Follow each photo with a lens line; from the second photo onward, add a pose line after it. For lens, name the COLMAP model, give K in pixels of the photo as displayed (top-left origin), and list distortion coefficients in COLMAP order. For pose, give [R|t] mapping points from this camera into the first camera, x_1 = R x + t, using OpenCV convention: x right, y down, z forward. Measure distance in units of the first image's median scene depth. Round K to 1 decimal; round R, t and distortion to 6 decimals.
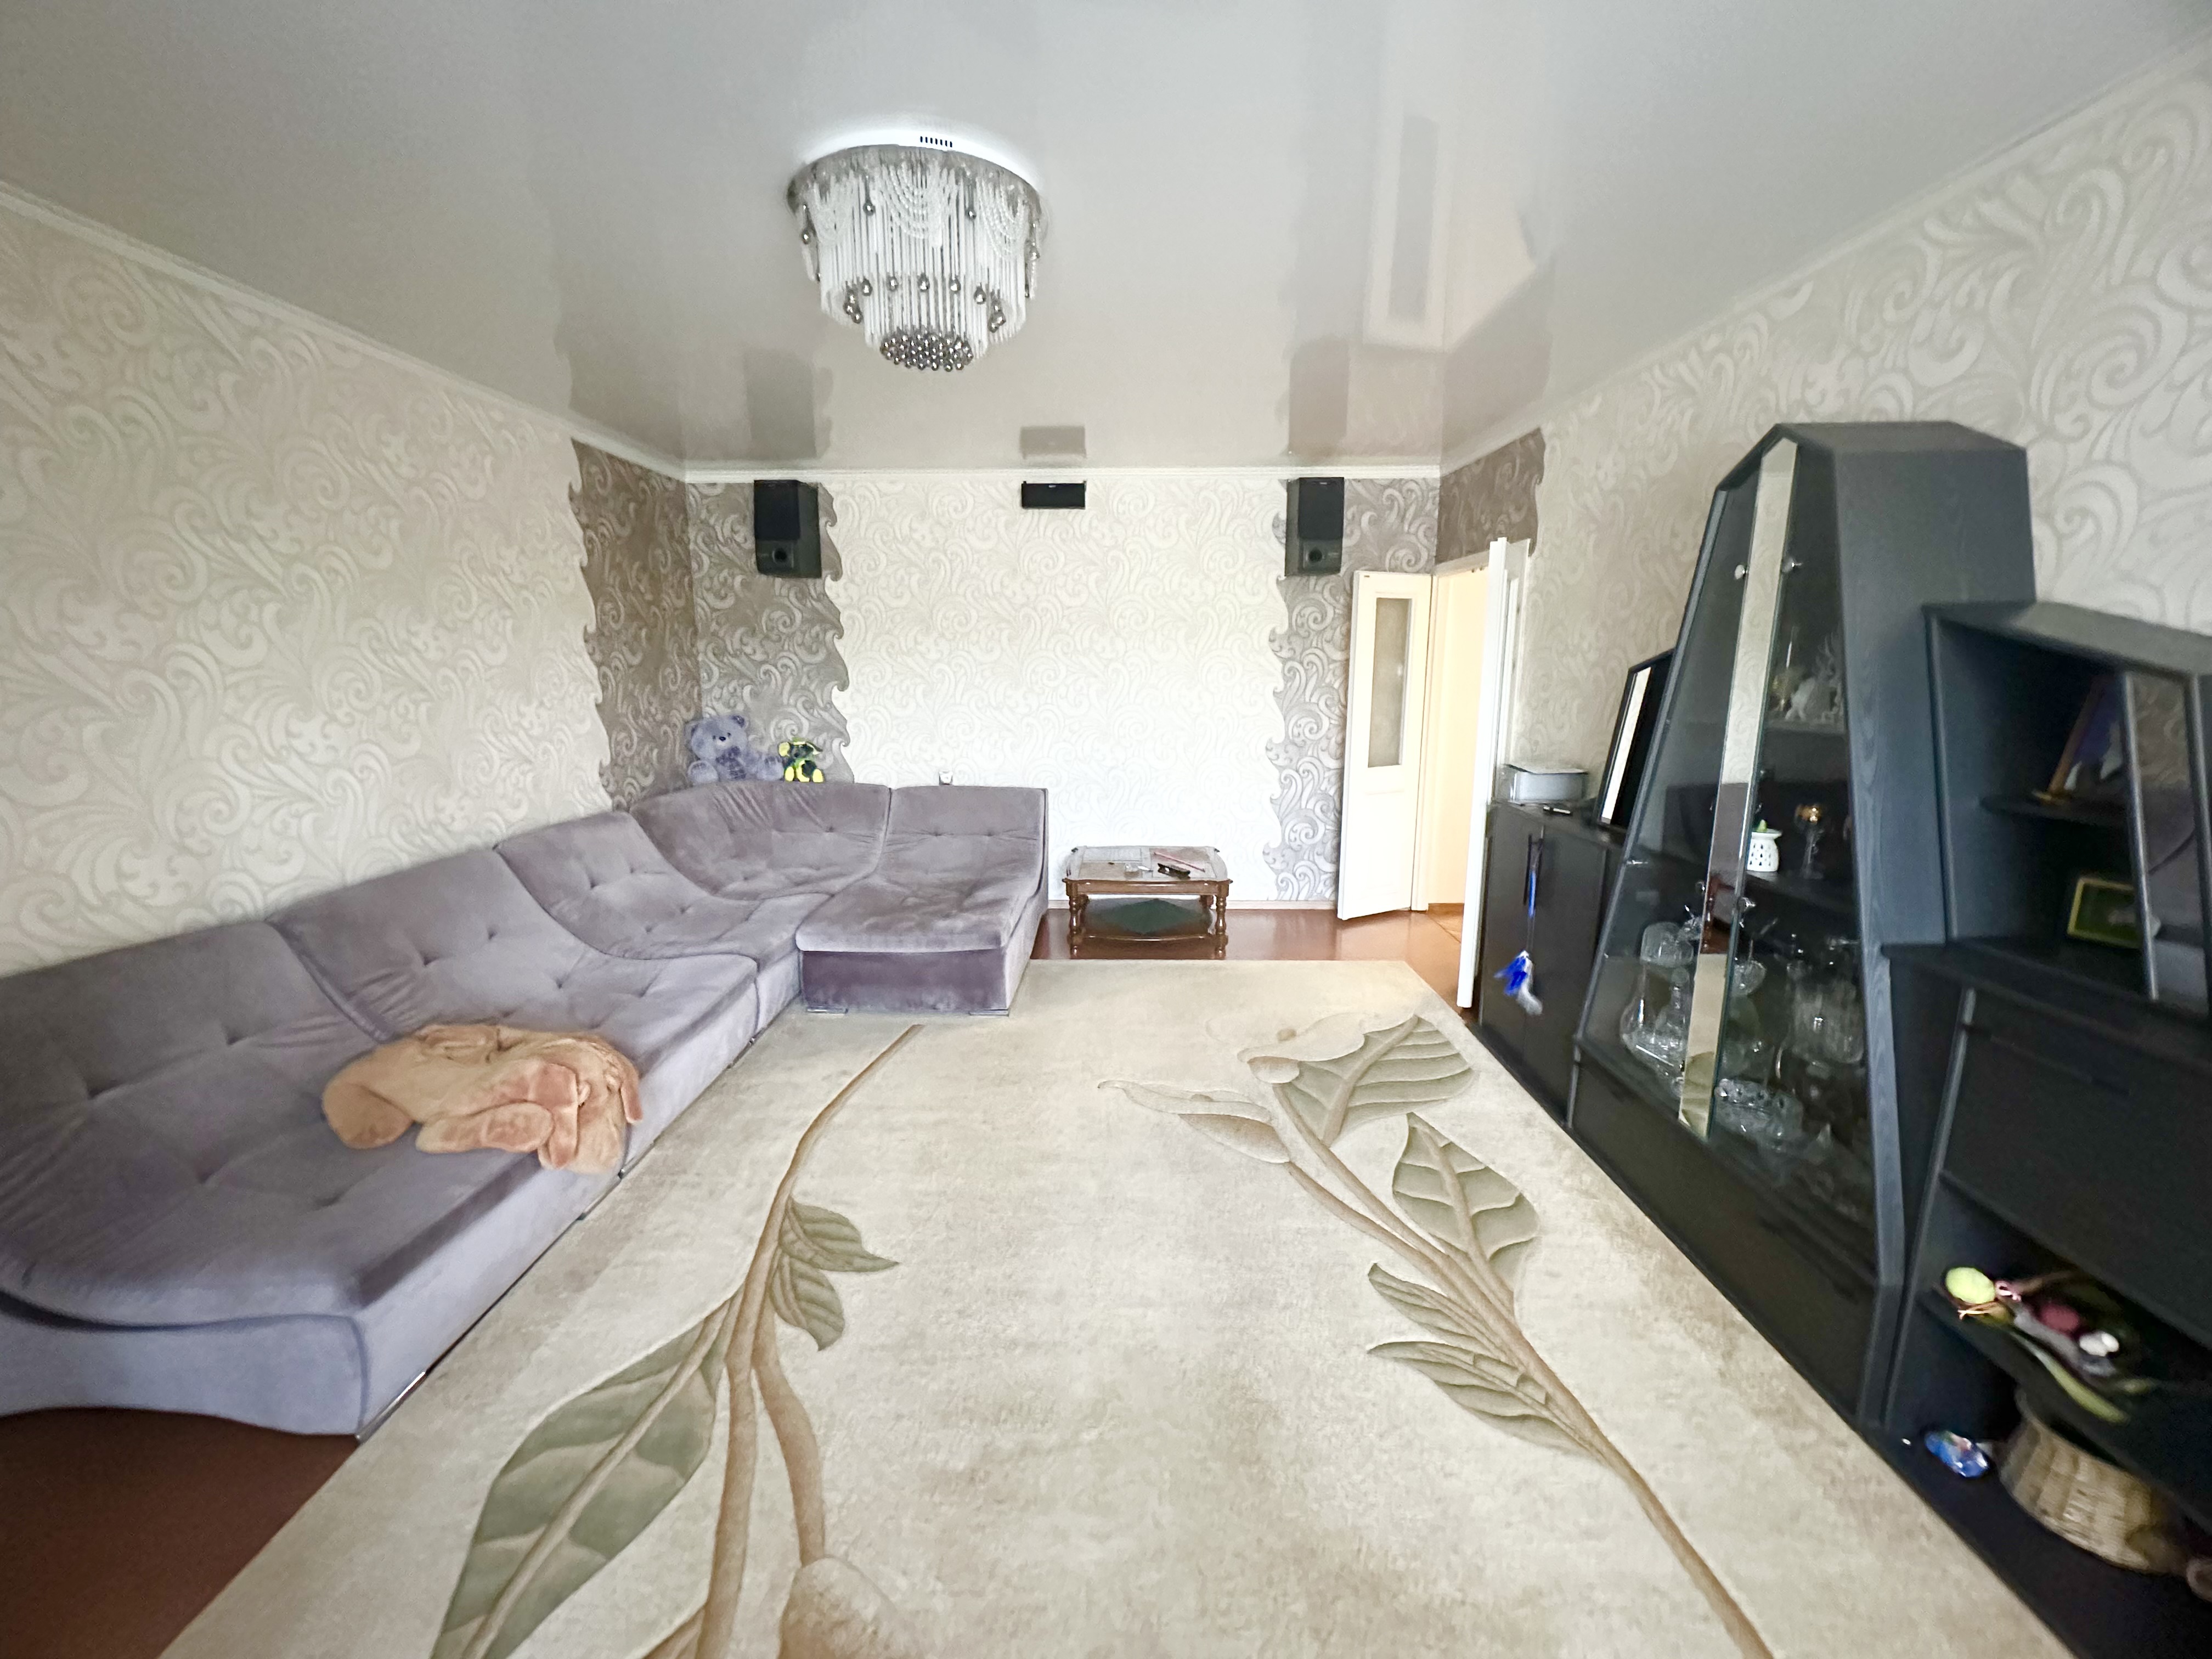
lens RADIAL K [[882.0, 0, 1106.3], [0, 882.0, 830.5], [0, 0, 1]] dist [-0.003781, 0.000873]
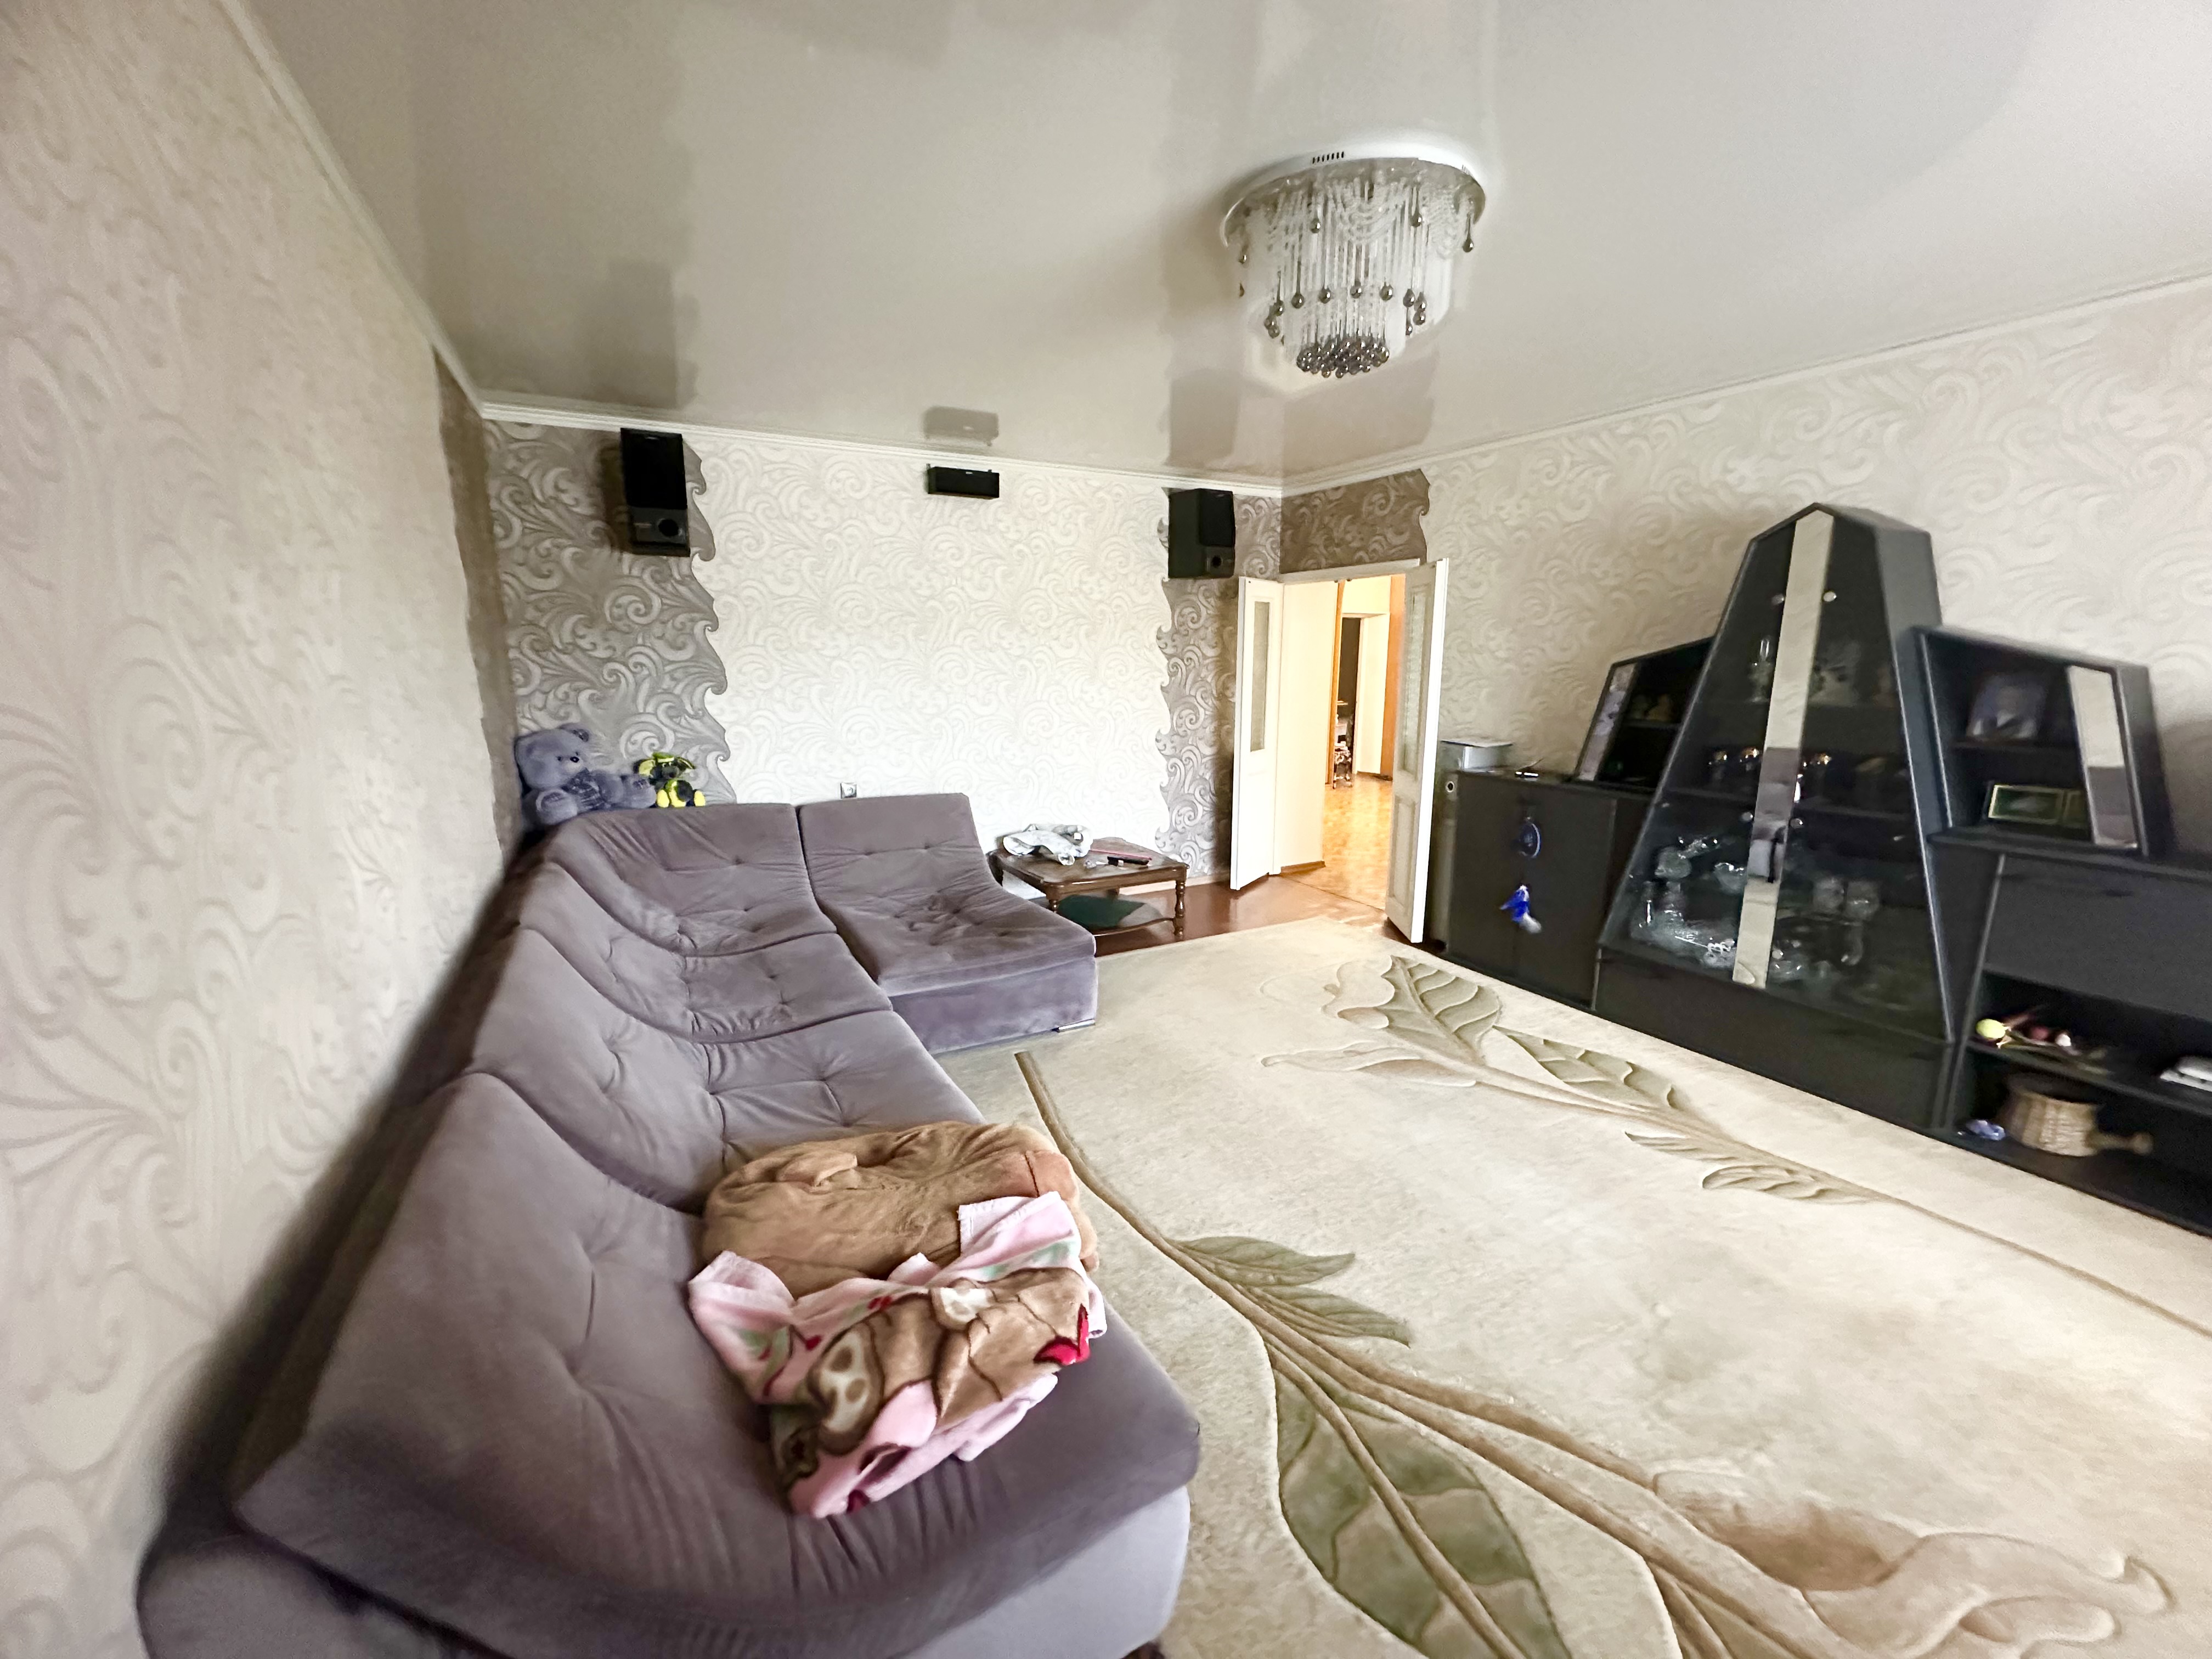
lens RADIAL K [[882.0, 0, 1104.8], [0, 882.0, 829.3], [0, 0, 1]] dist [-0.003781, 0.000873]
pose [[0.871937, -0.094796, 0.480353, -0.418791], [0.091991, 0.995324, 0.029442, -0.024207], [-0.480898, 0.018517, 0.876581, 0.106702]]
